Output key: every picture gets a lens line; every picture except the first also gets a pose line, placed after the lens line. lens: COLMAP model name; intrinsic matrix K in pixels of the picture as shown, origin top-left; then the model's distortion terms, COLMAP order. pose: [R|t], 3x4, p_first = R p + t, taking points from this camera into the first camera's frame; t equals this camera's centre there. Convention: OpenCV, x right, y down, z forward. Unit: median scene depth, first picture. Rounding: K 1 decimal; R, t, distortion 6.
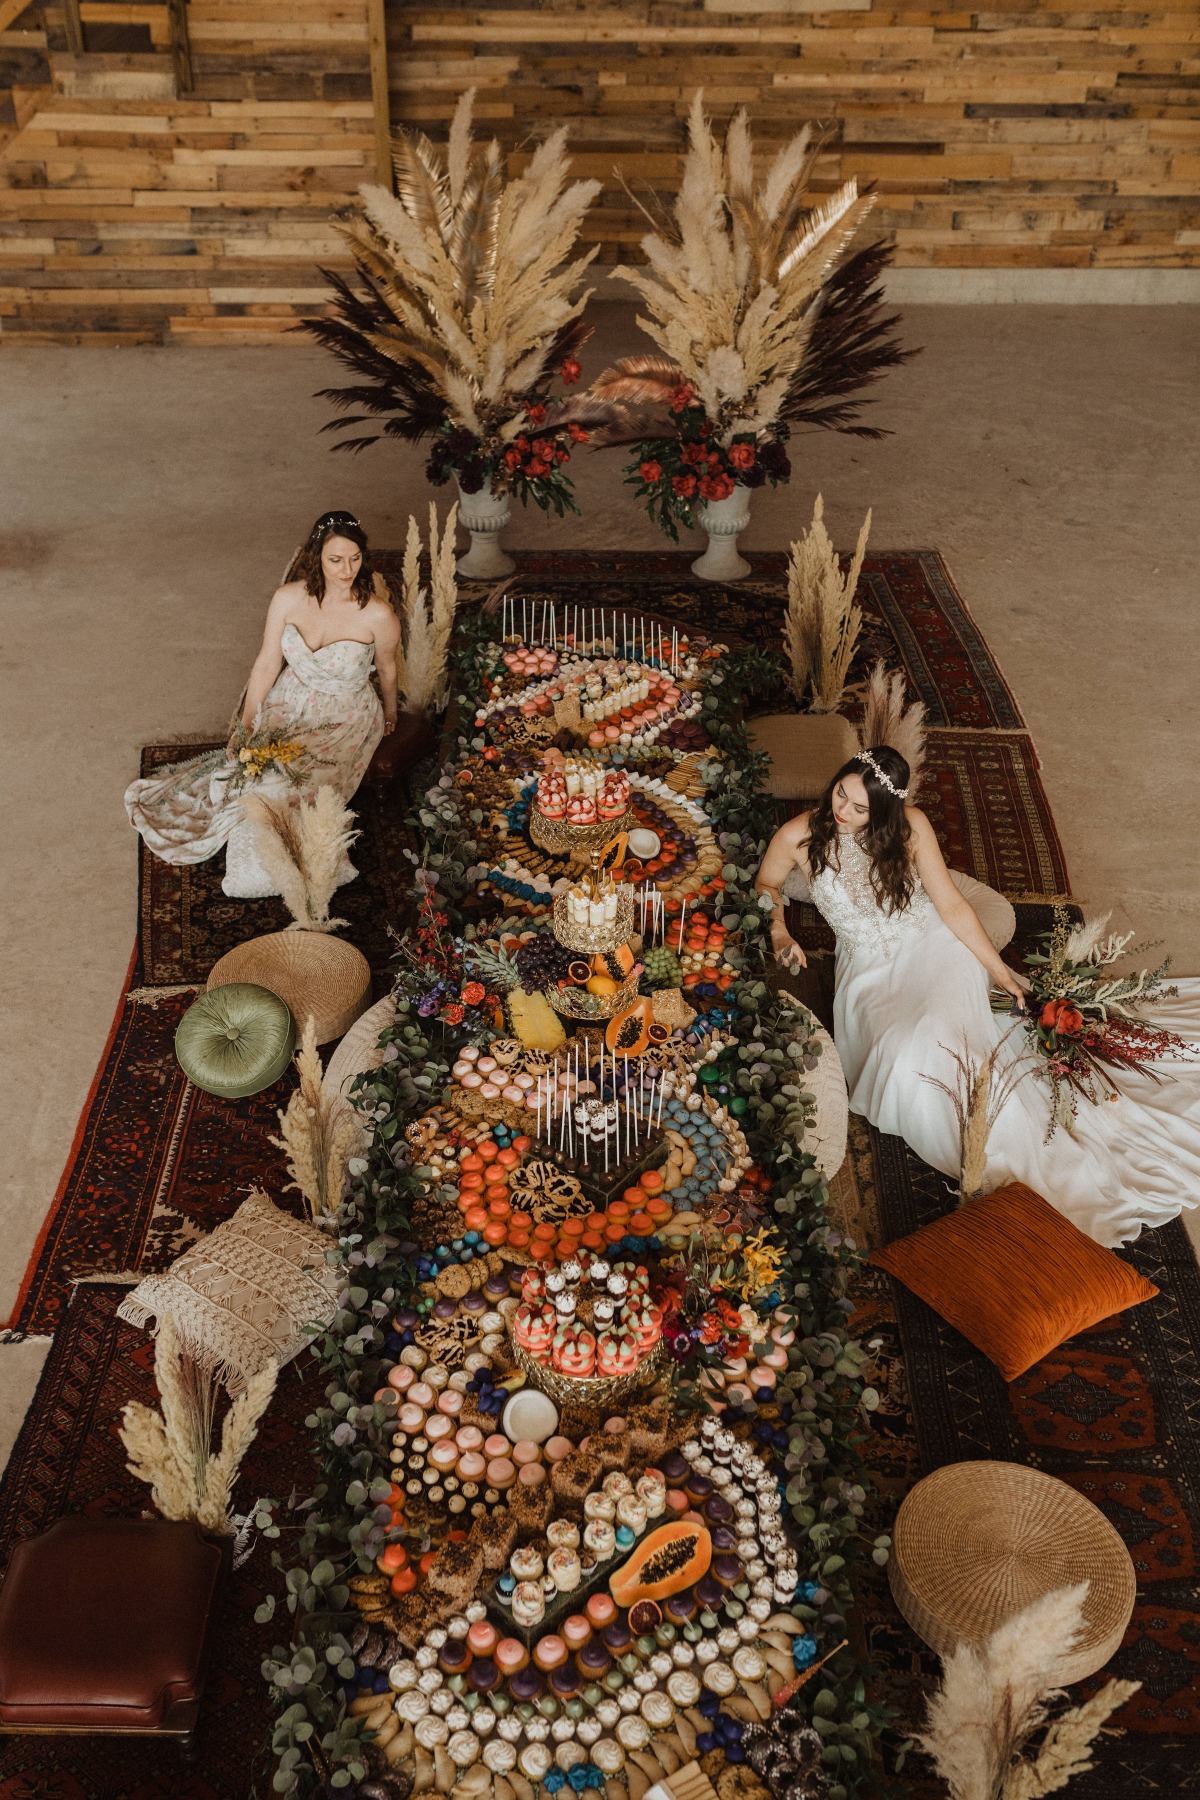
lens RADIAL K [[1807.5, 0, 563.5], [0, 1807.5, 897.1], [0, 0, 1]] dist [-0.002254, 0.009278]
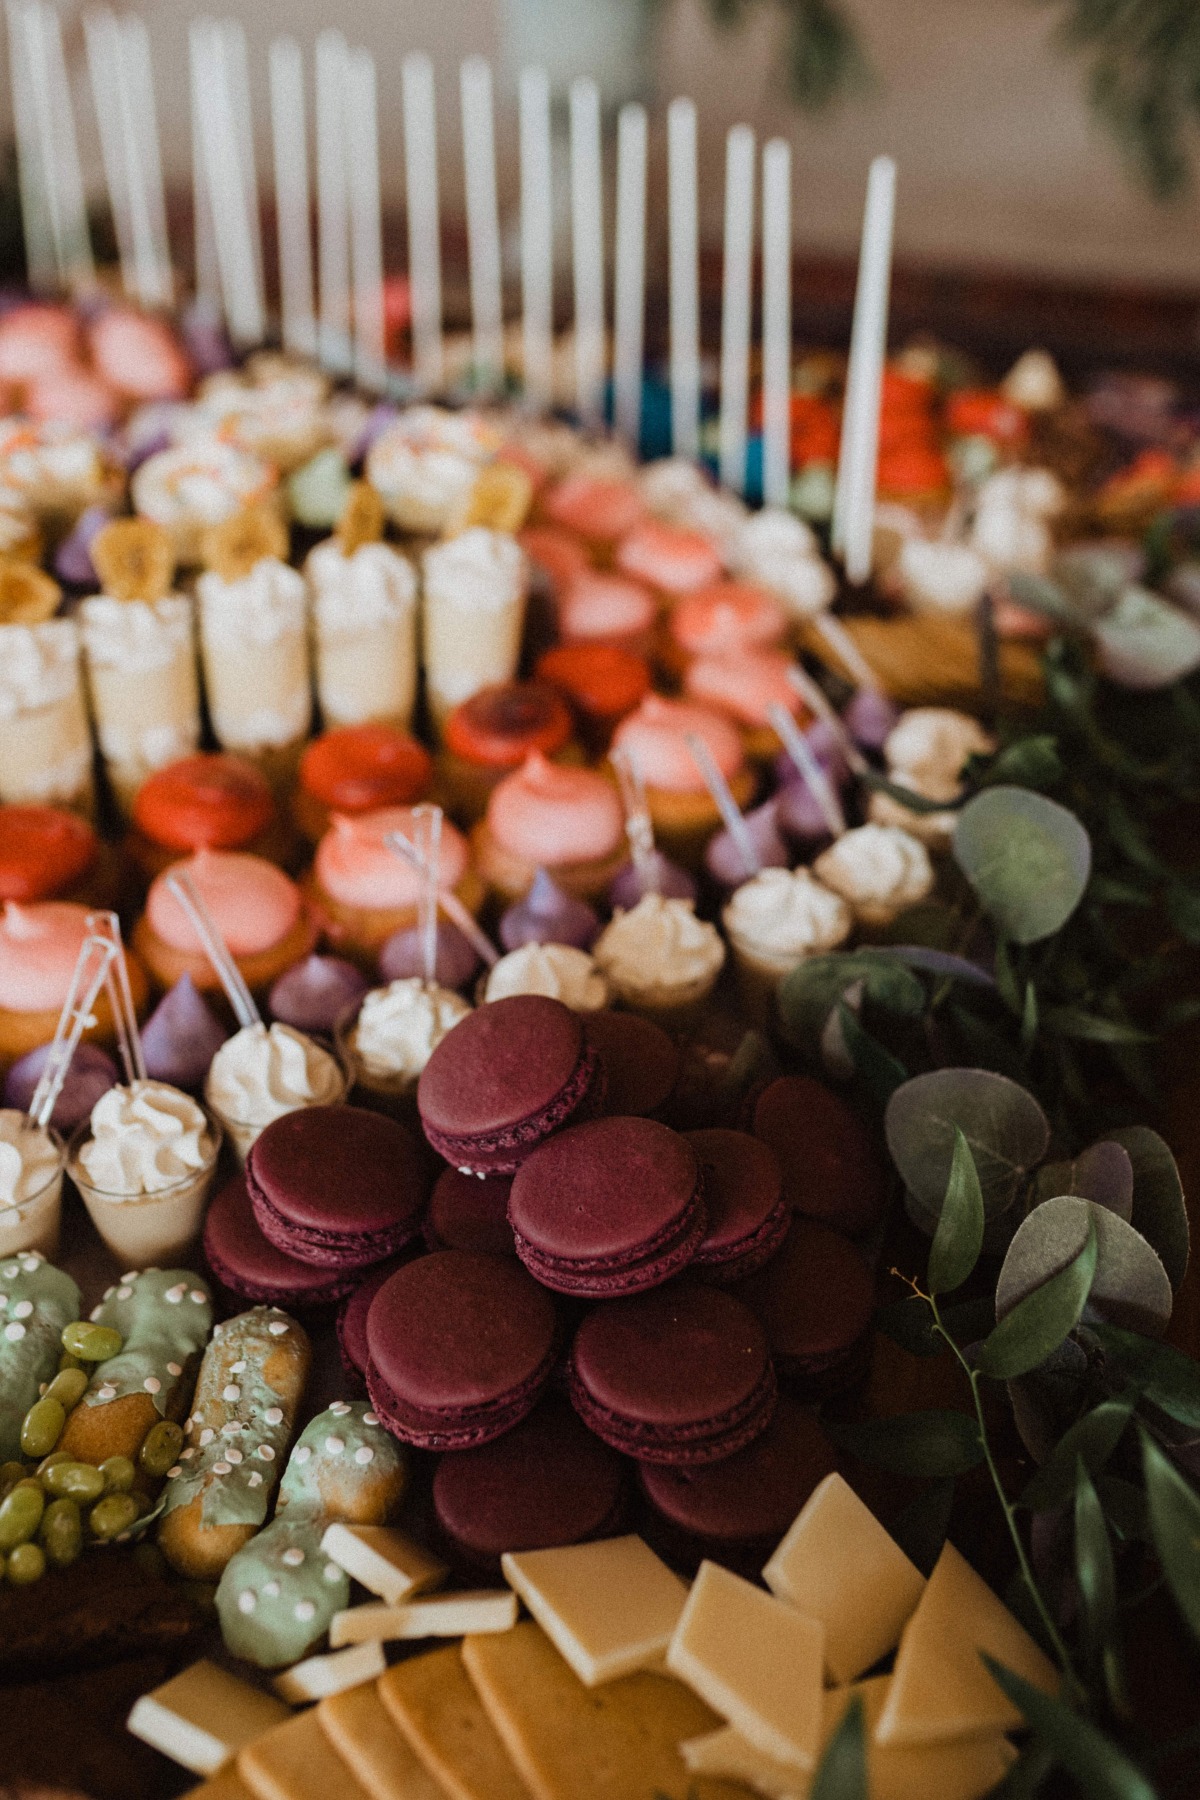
lens RADIAL K [[1785.9, 0, 610.0], [0, 1785.9, 900.3], [0, 0, 1]] dist [0.000790, 0.009645]
pose [[0.954100, 0.185818, -0.234872, 0.119719], [-0.180859, 0.982583, 0.042679, -0.150966], [0.238712, 0.001759, 0.971089, 1.298474]]
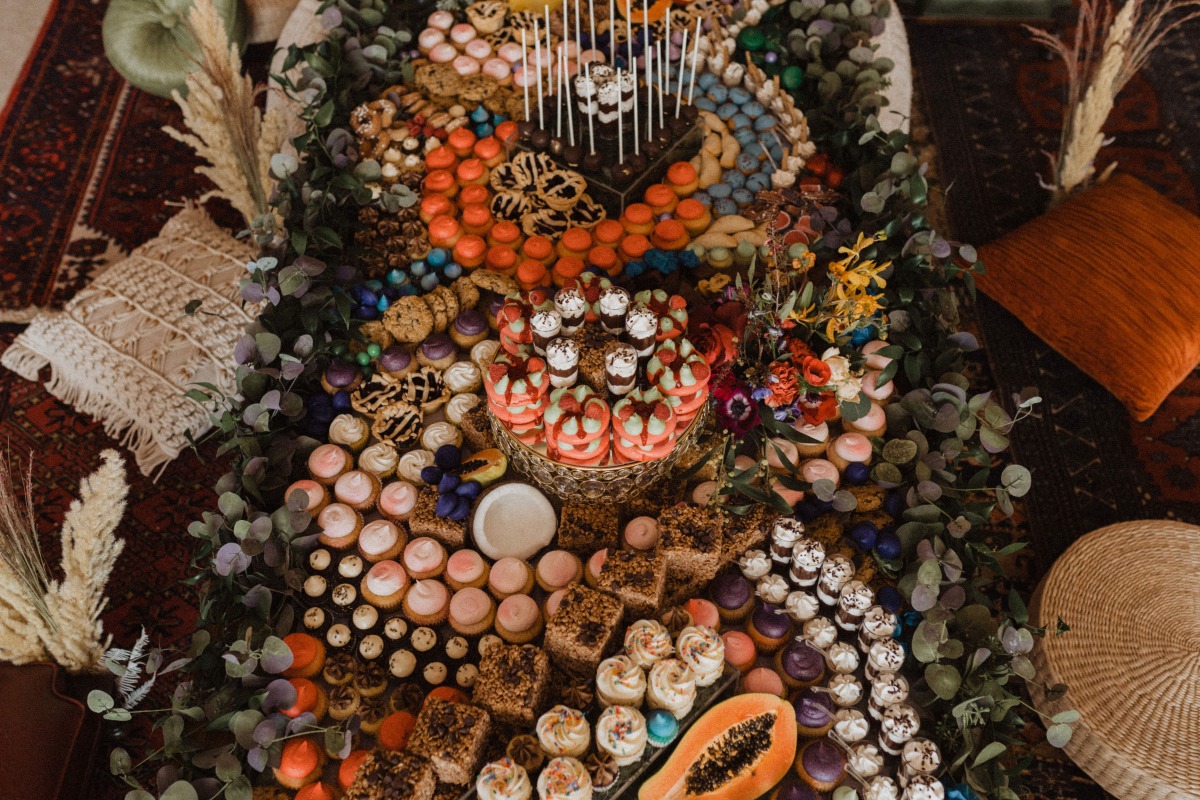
lens RADIAL K [[1201.6, 0, 613.9], [0, 1201.6, 391.6], [0, 0, 1]] dist [-0.001005, 0.007691]
pose [[0.999554, -0.025577, 0.015389, 0.010765], [0.019774, 0.953564, 0.300542, 0.091223], [-0.022361, -0.300104, 0.953644, 0.495156]]
